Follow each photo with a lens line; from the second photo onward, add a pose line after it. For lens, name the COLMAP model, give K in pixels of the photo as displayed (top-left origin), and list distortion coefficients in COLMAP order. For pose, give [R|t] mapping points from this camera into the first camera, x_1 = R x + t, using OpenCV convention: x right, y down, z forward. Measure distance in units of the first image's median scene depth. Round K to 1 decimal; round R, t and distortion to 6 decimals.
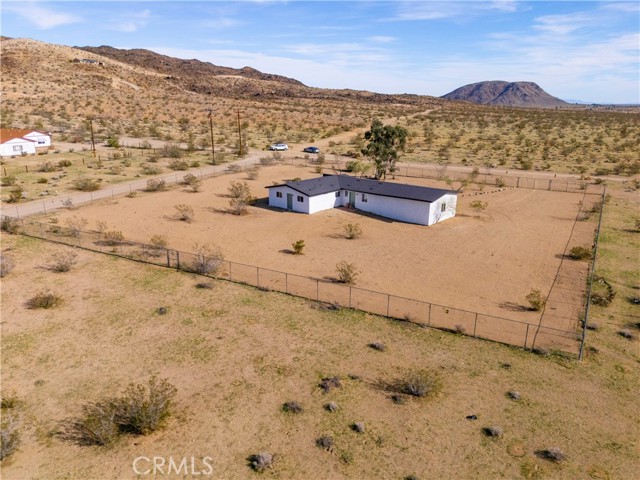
lens RADIAL K [[470.3, 0, 318.8], [0, 470.3, 237.2], [0, 0, 1]] dist [0.047278, -0.036316]
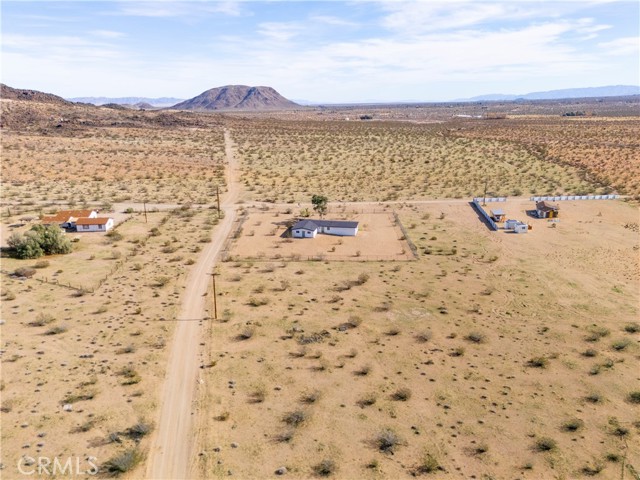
lens RADIAL K [[470.3, 0, 318.8], [0, 470.3, 237.2], [0, 0, 1]] dist [0.047278, -0.036316]
pose [[0.872857, -0.146981, 0.465314, -0.631414], [0.146938, 0.988468, 0.036598, -0.075028], [-0.465328, 0.036428, 0.884389, -0.694993]]
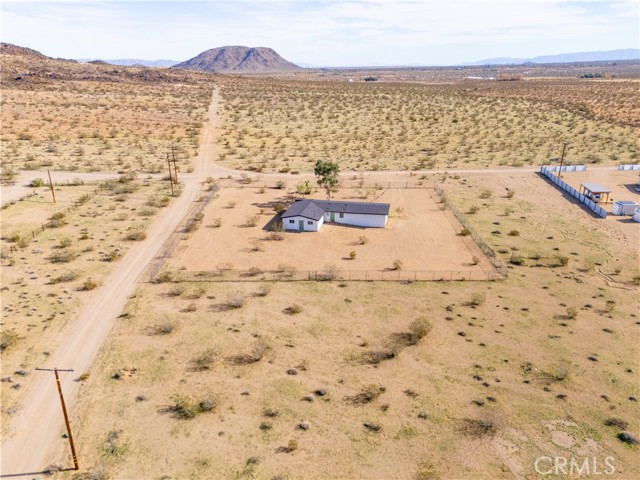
lens RADIAL K [[470.3, 0, 318.8], [0, 470.3, 237.2], [0, 0, 1]] dist [0.047278, -0.036316]
pose [[0.874434, -0.174290, 0.452756, -0.386402], [0.142029, 0.984320, 0.104607, -0.102343], [-0.463889, -0.027168, 0.885477, -0.218541]]
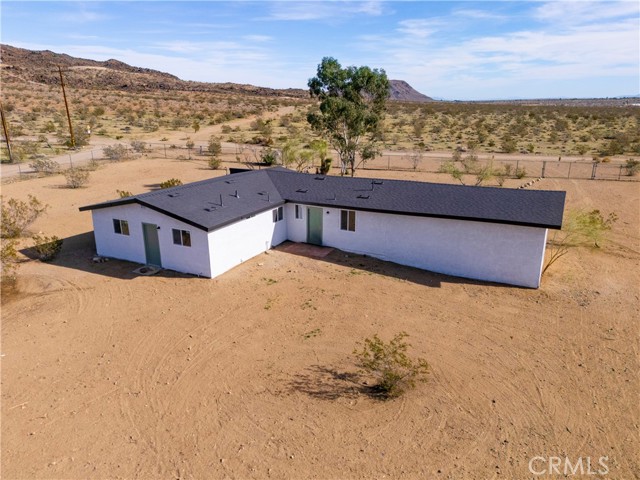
lens RADIAL K [[470.3, 0, 318.8], [0, 470.3, 237.2], [0, 0, 1]] dist [0.047278, -0.036316]
pose [[0.971321, -0.077971, 0.224623, -0.009705], [0.077562, 0.996931, 0.010655, -0.040475], [-0.224765, 0.007073, 0.974387, 0.328816]]
